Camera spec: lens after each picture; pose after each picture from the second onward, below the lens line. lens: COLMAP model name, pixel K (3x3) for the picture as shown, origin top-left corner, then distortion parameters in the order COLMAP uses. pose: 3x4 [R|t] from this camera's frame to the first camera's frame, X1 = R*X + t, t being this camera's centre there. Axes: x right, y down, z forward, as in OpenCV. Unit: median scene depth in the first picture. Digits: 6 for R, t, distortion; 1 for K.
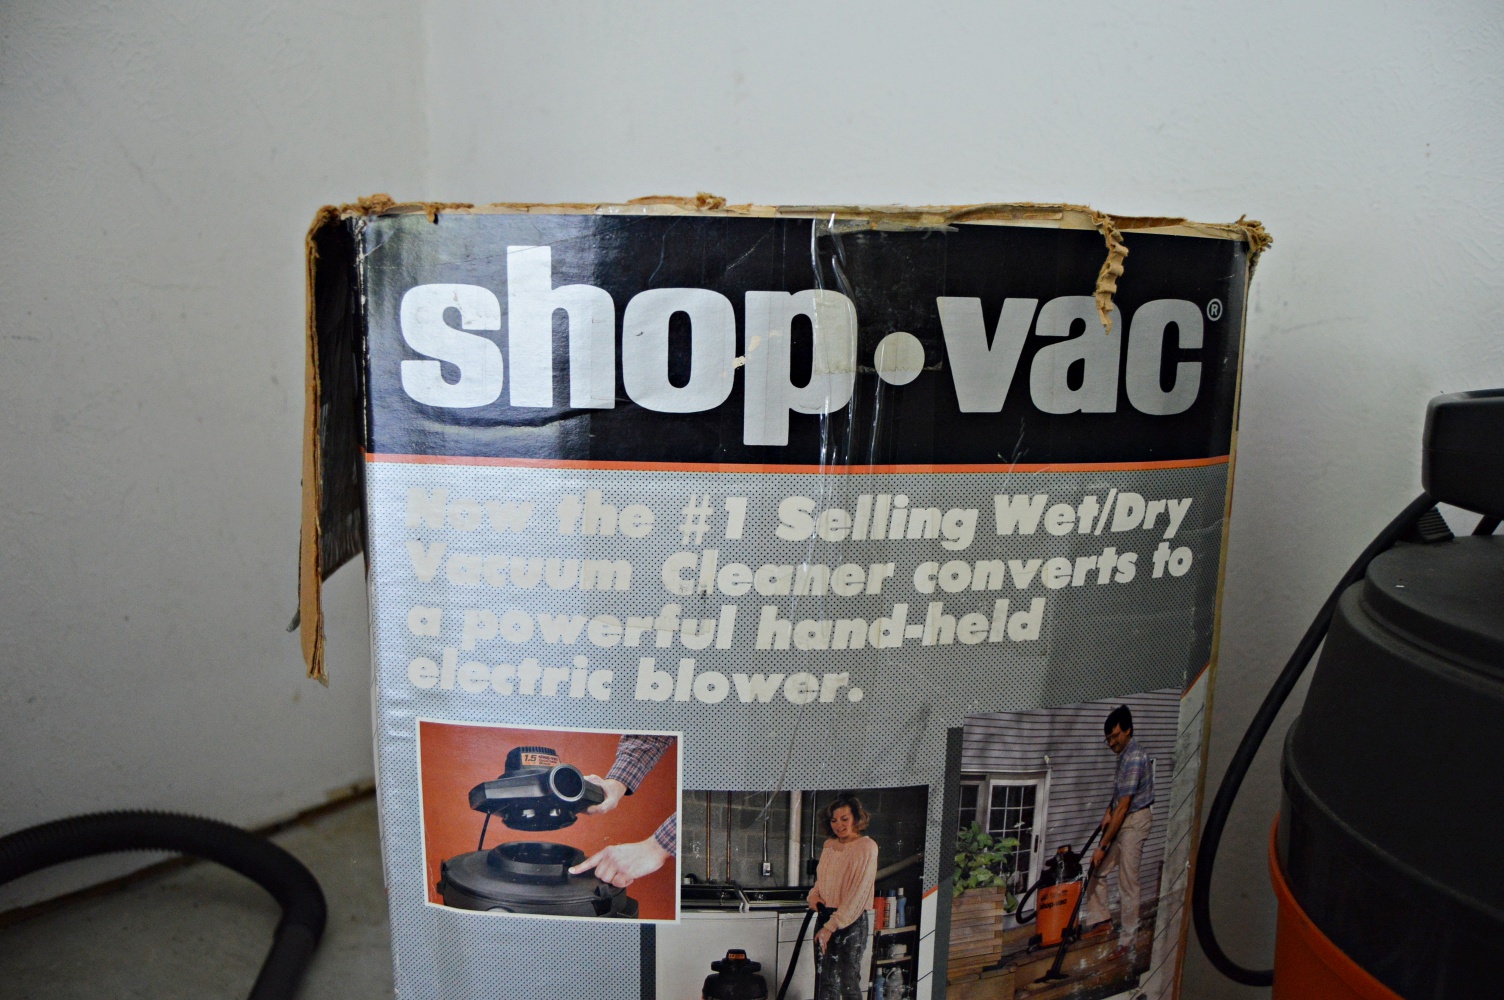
lens RADIAL K [[1217.3, 0, 753.2], [0, 1217.3, 443.2], [0, 0, 1]] dist [-0.056869, 0.009811]
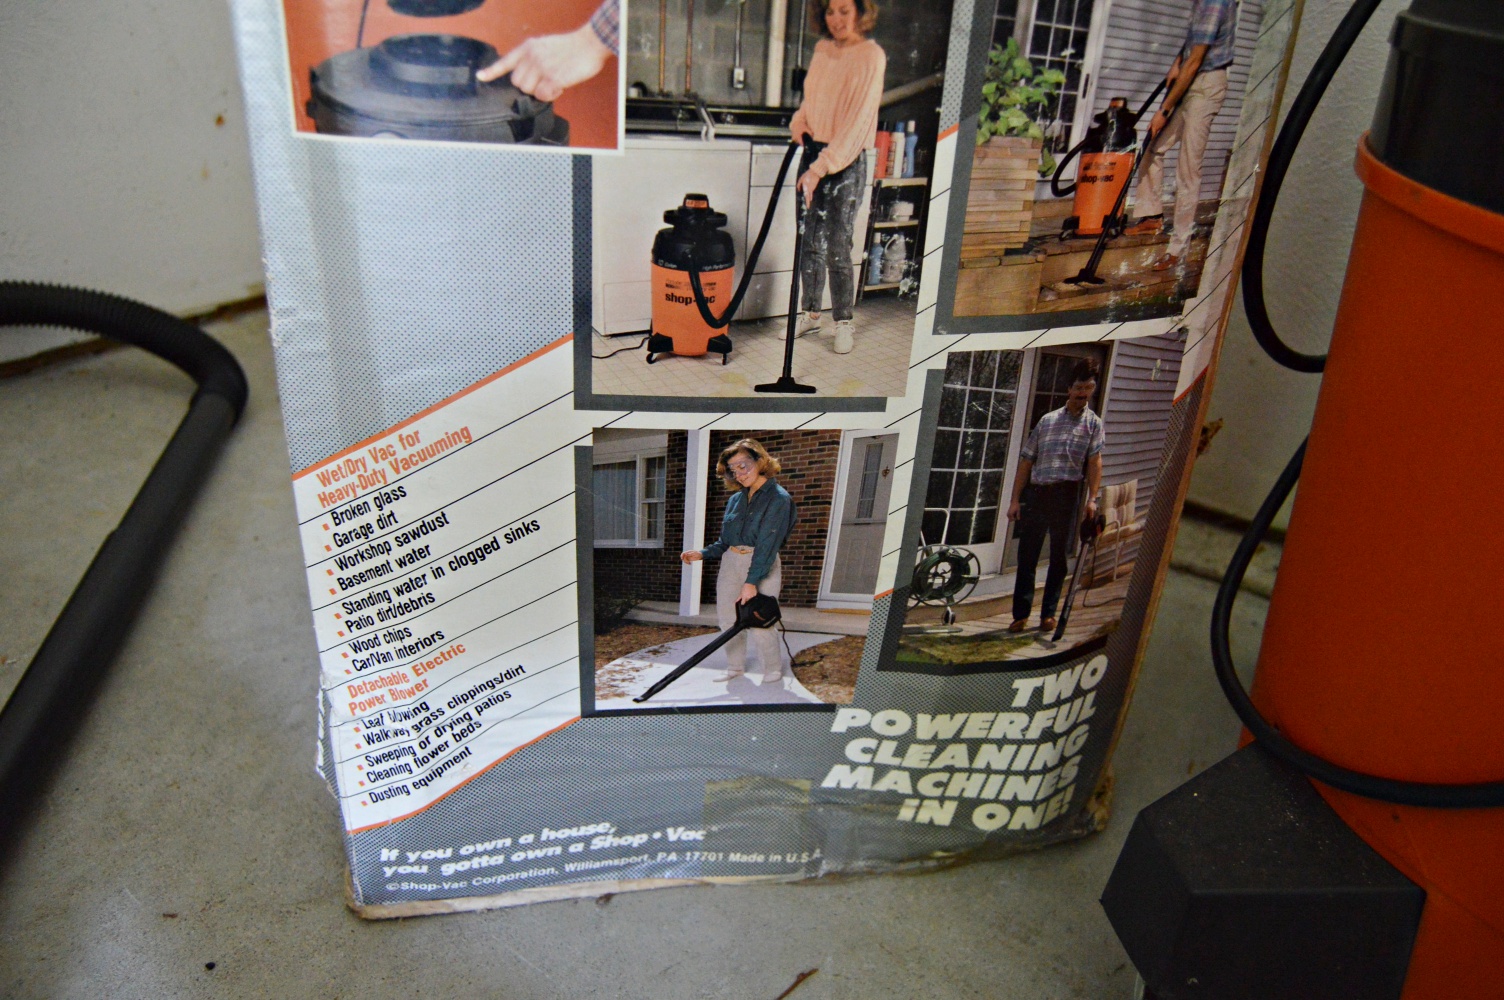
lens RADIAL K [[1217.3, 0, 753.2], [0, 1217.3, 443.2], [0, 0, 1]] dist [-0.056869, 0.009811]
pose [[0.999180, 0.022916, 0.033393, 0.000106], [-0.031199, 0.961260, 0.273872, 0.351754], [-0.025824, -0.274689, 0.961186, 0.198818]]
